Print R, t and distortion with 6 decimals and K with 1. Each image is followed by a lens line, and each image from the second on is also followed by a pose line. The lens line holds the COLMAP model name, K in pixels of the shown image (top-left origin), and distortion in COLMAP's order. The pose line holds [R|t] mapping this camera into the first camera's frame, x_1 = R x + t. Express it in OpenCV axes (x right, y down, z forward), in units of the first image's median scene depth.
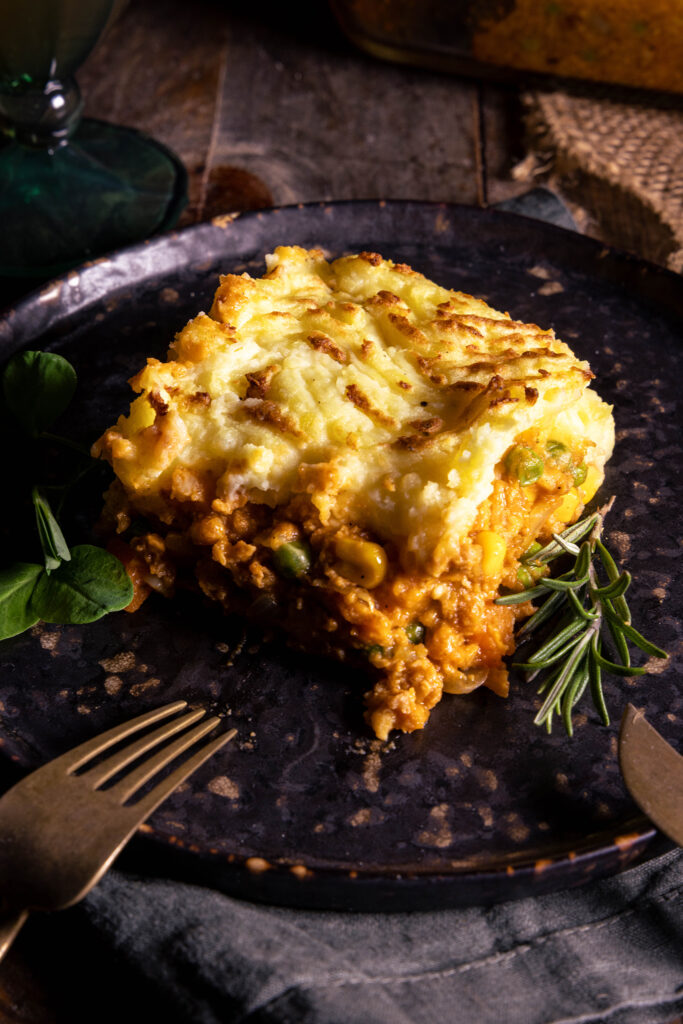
lens RADIAL K [[1970.1, 0, 342.1], [0, 1970.1, 516.8], [0, 0, 1]] dist [0.010834, 0.000000]
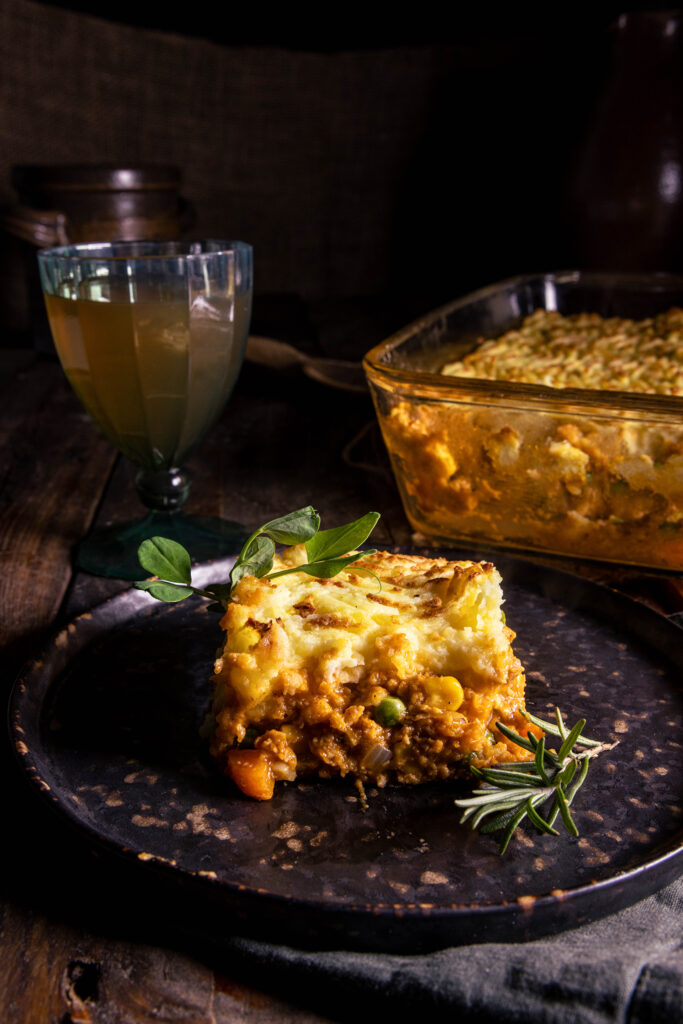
lens RADIAL K [[1117.7, 0, 339.7], [0, 1117.7, 508.1], [0, 0, 1]] dist [0.006314, 0.000000]
pose [[0.879854, -0.154402, 0.449464, -0.367750], [0.318648, 0.893332, -0.316893, 0.126285], [-0.352591, 0.422041, 0.835201, 0.323657]]
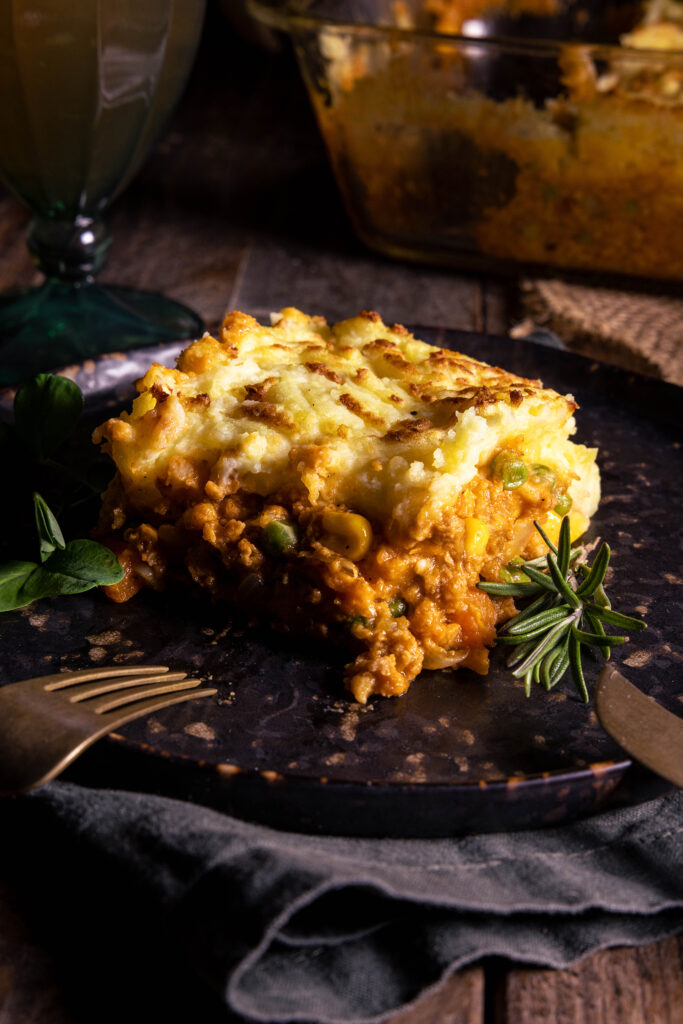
lens RADIAL K [[1970.1, 0, 341.3], [0, 1970.1, 507.4], [0, 0, 1]] dist [0.010834, 0.000000]
pose [[0.999229, 0.034764, -0.018227, 0.024449], [-0.038431, 0.960962, -0.273998, 0.283282], [0.007990, 0.274488, 0.961557, 0.009362]]
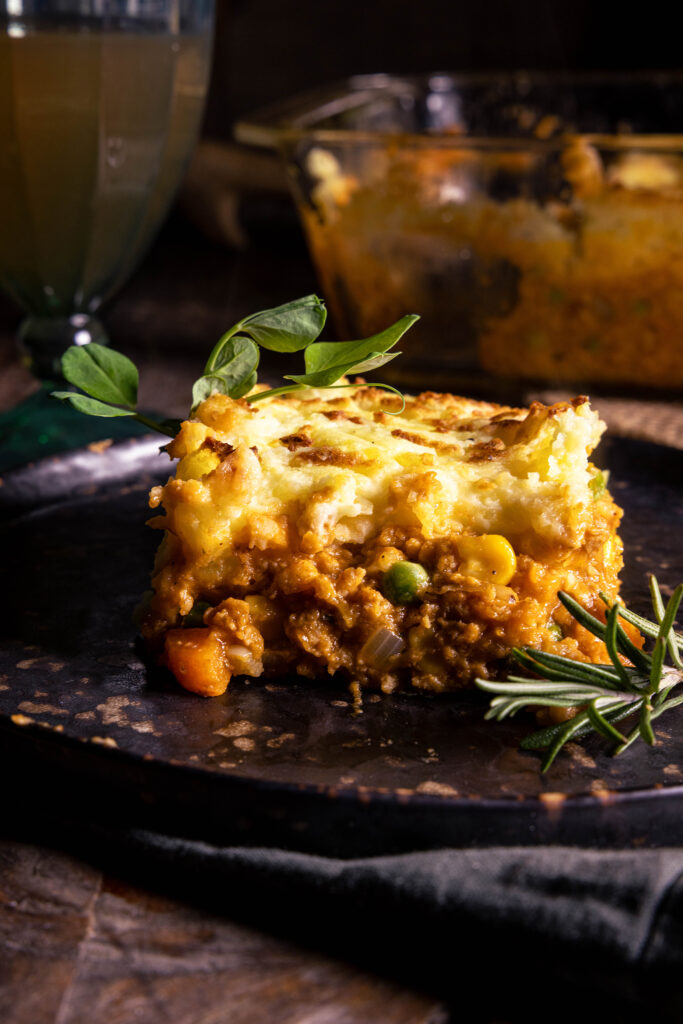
lens RADIAL K [[1970.1, 0, 340.8], [0, 1970.1, 514.7], [0, 0, 1]] dist [0.010834, 0.000000]
pose [[0.926548, -0.101599, 0.362197, -0.369299], [0.244242, 0.894767, -0.373816, 0.318900], [-0.286103, 0.434822, 0.853859, 0.229541]]
